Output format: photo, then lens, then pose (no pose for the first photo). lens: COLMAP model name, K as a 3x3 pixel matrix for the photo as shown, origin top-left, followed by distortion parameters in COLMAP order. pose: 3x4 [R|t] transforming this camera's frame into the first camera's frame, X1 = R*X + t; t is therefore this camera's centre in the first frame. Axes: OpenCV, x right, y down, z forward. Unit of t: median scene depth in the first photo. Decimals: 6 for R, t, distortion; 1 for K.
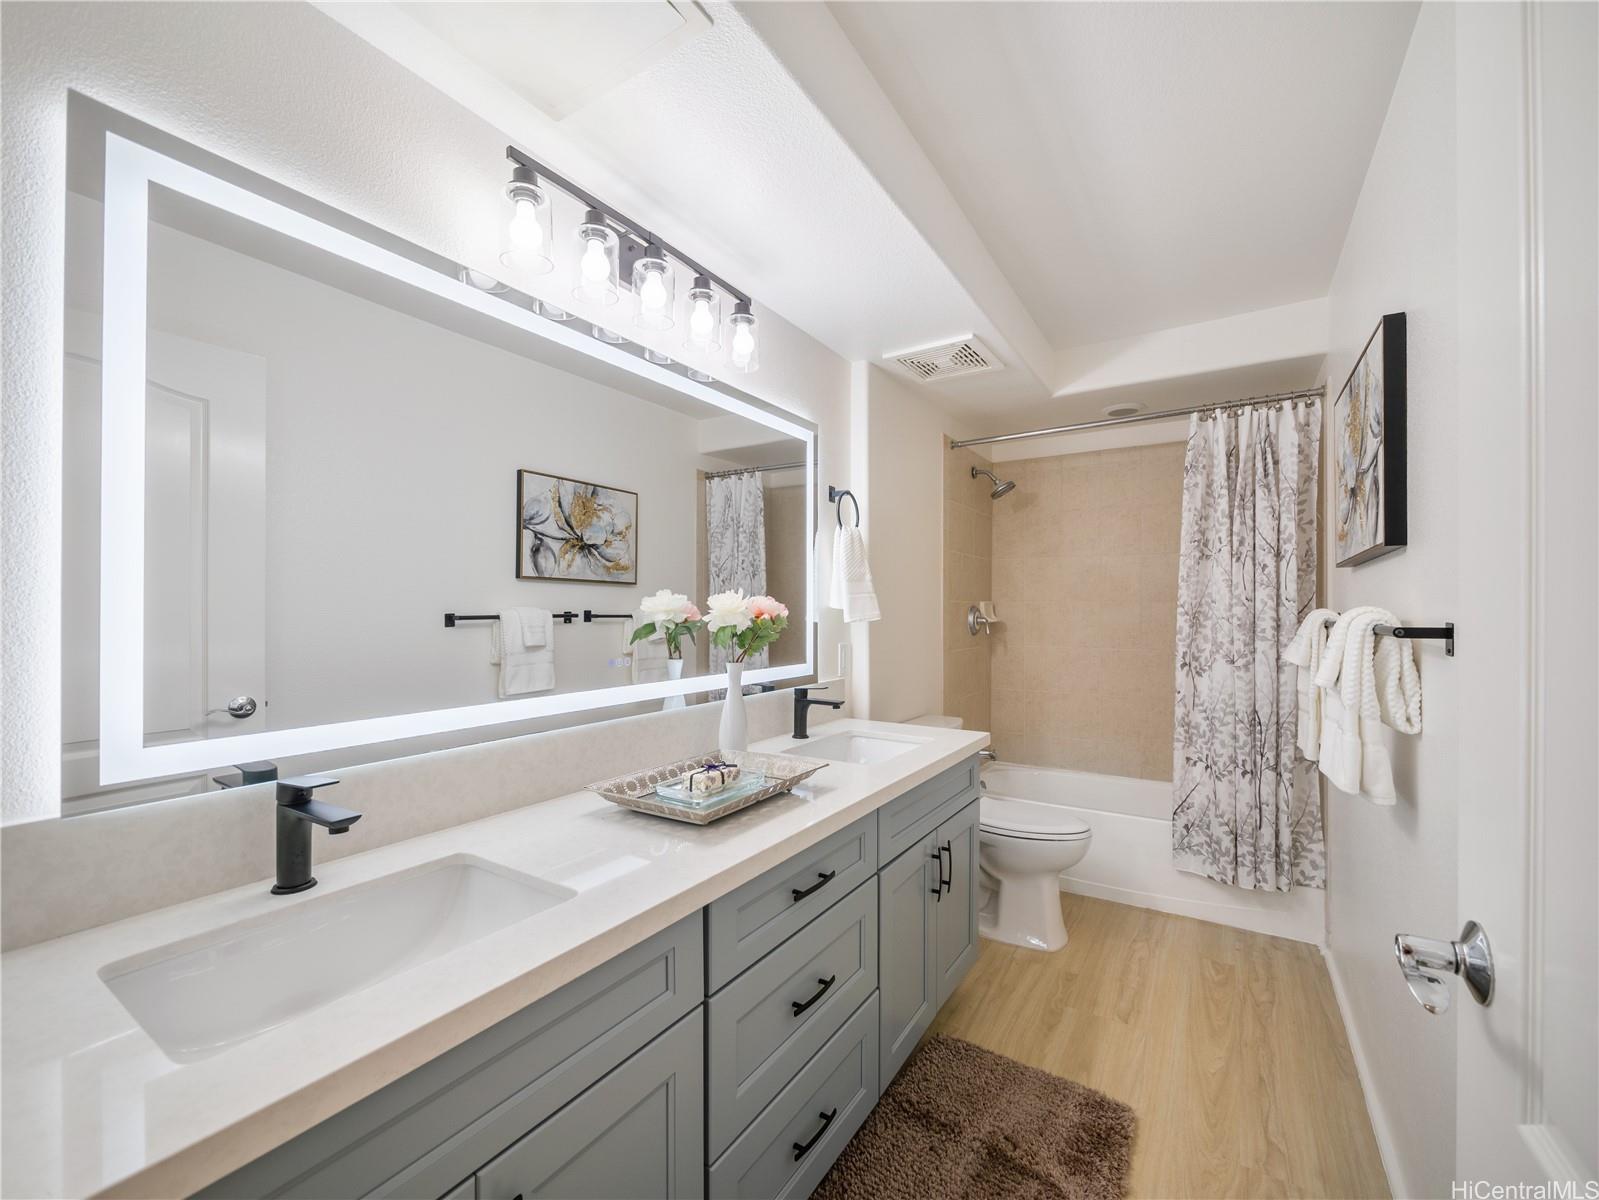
lens RADIAL K [[667.7, 0, 804.7], [0, 667.7, 607.5], [0, 0, 1]] dist [-0.008607, -0.000100]
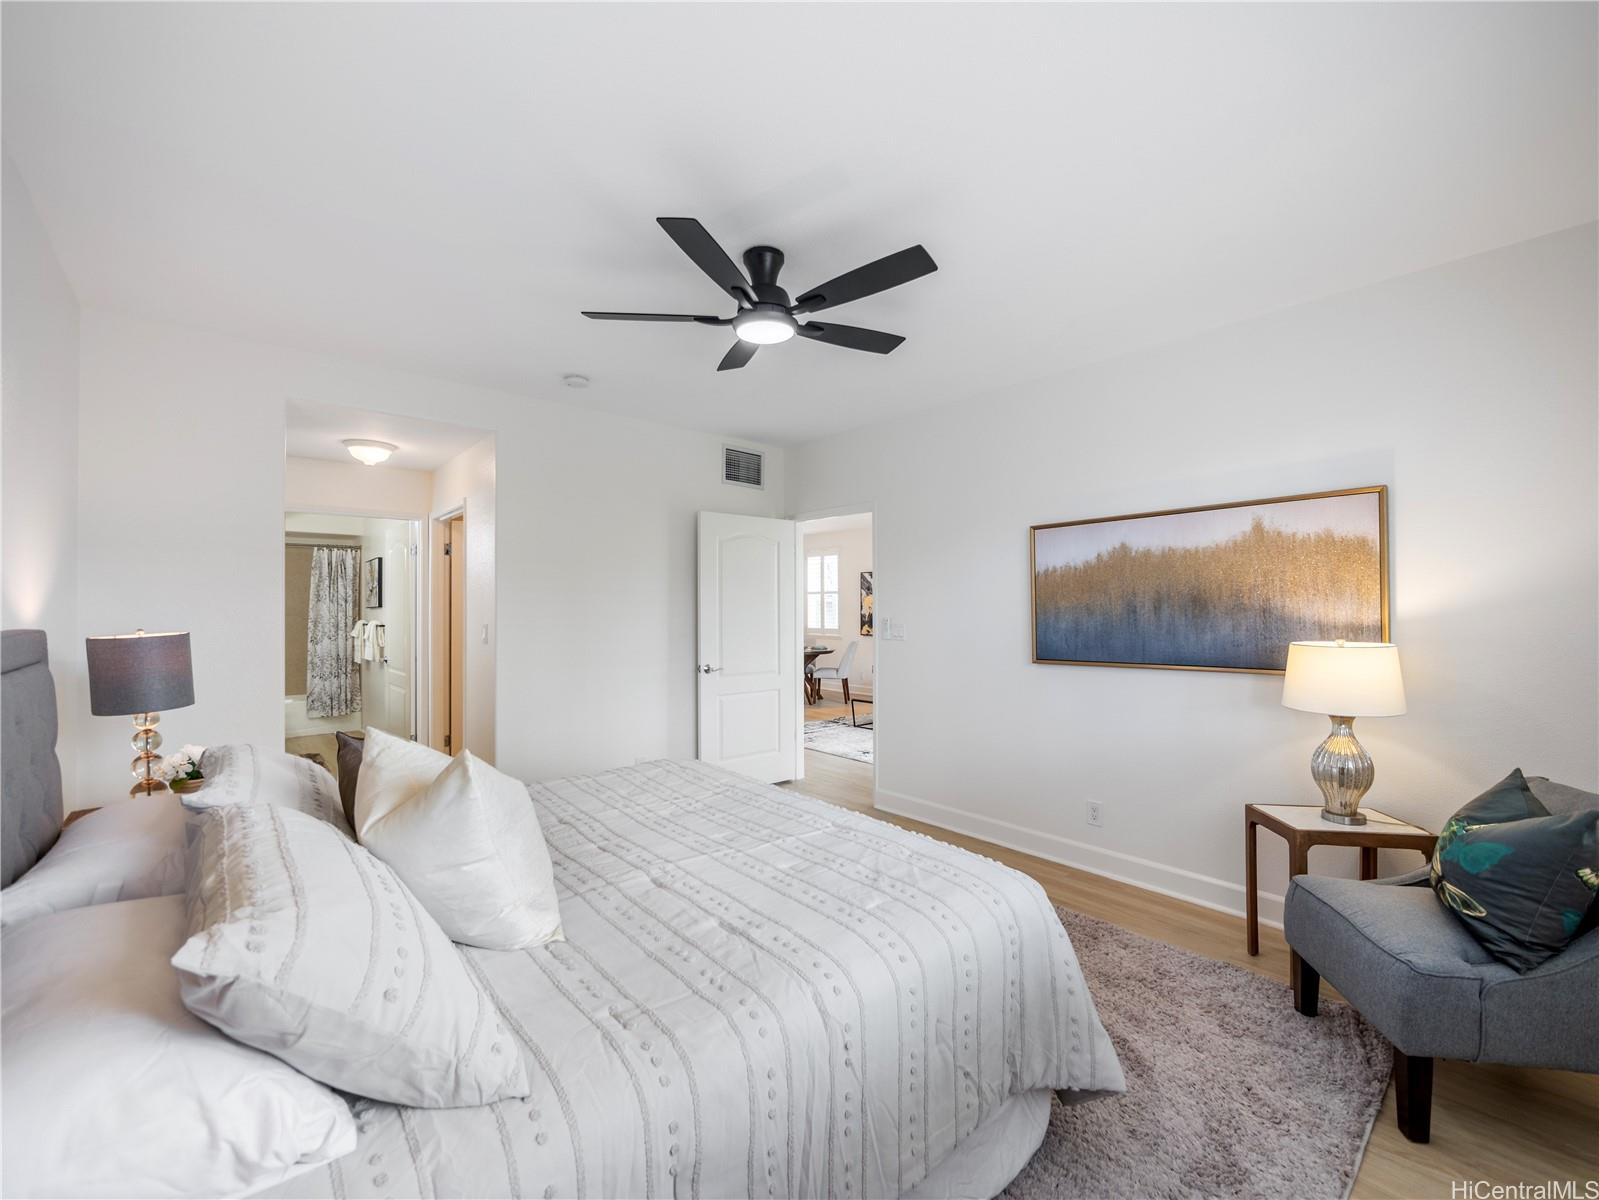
lens RADIAL K [[667.7, 0, 804.7], [0, 667.7, 607.5], [0, 0, 1]] dist [-0.008607, -0.000100]
pose [[0.282887, 0.002807, 0.959149, -1.505078], [-0.001419, 0.999996, -0.002508, -0.046242], [-0.959152, -0.000652, 0.282890, -1.743617]]
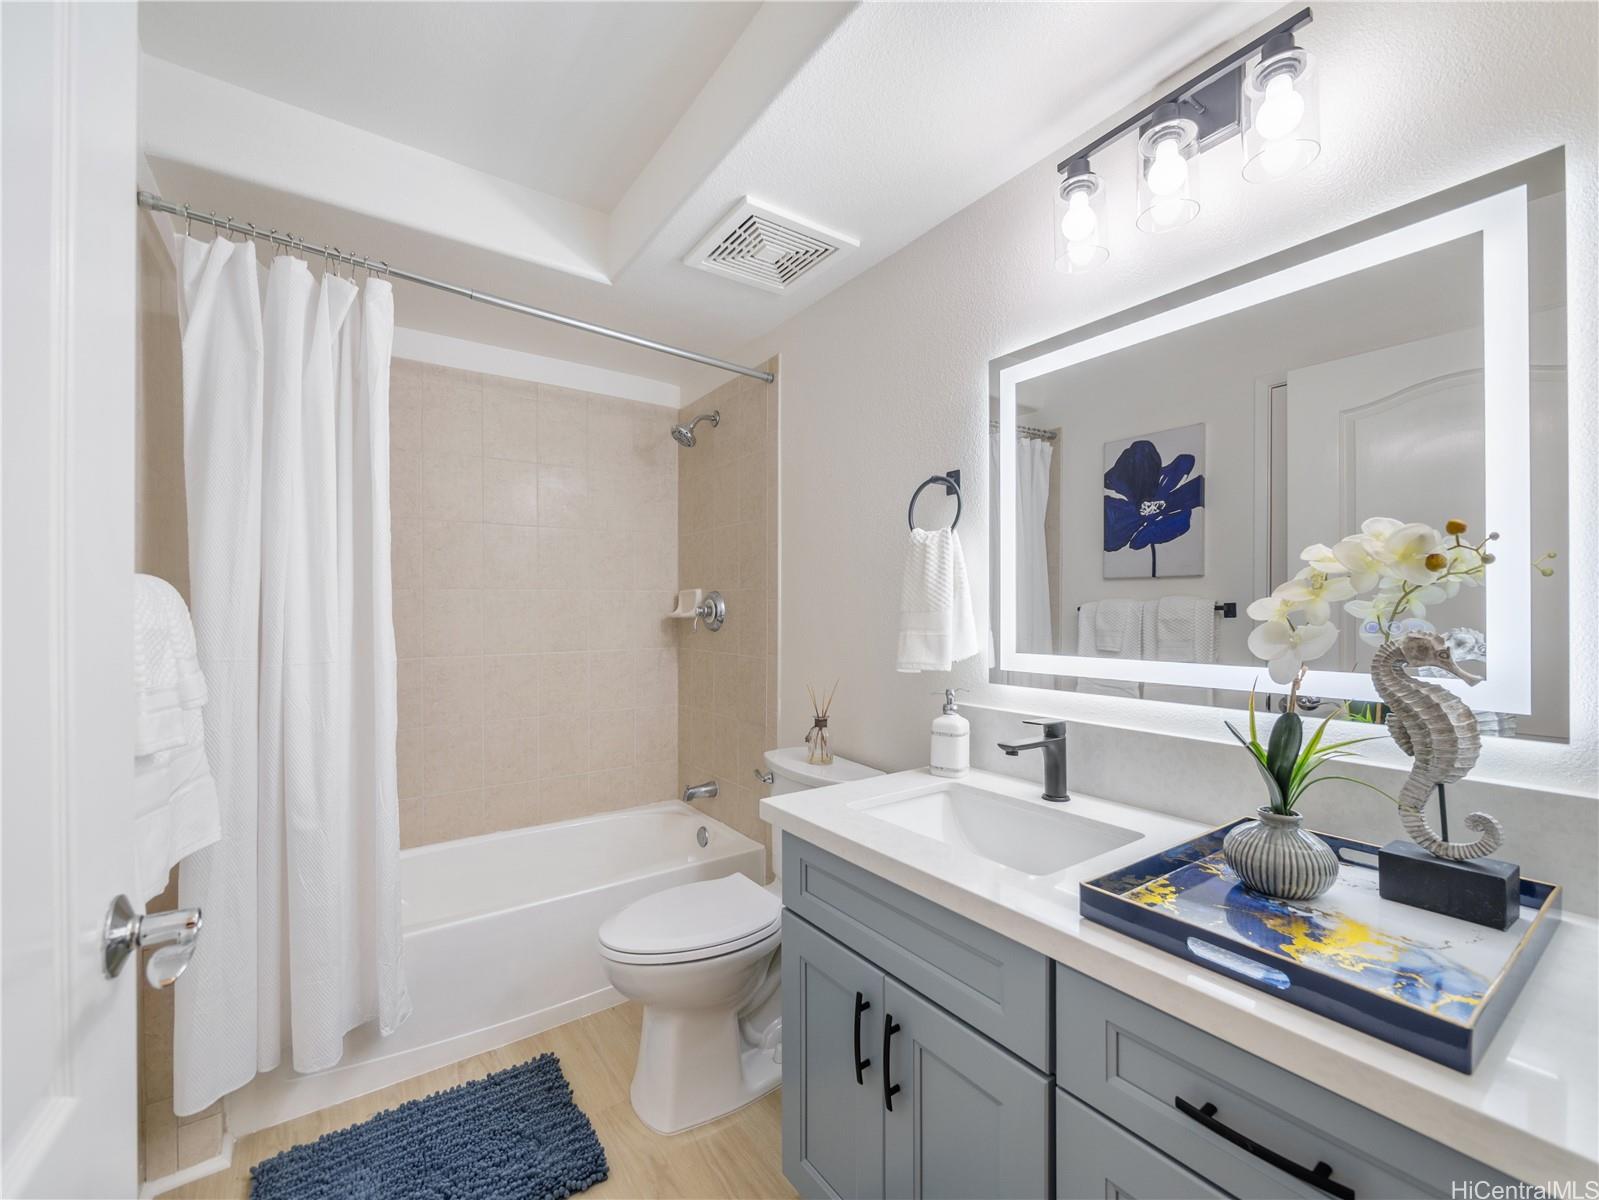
lens RADIAL K [[667.7, 0, 804.7], [0, 667.7, 607.5], [0, 0, 1]] dist [-0.008607, -0.000100]
pose [[-0.386783, -0.000572, -0.922171, 1.119386], [0.005145, 0.999983, -0.002778, 0.039079], [0.922157, -0.005819, -0.386773, 1.654900]]
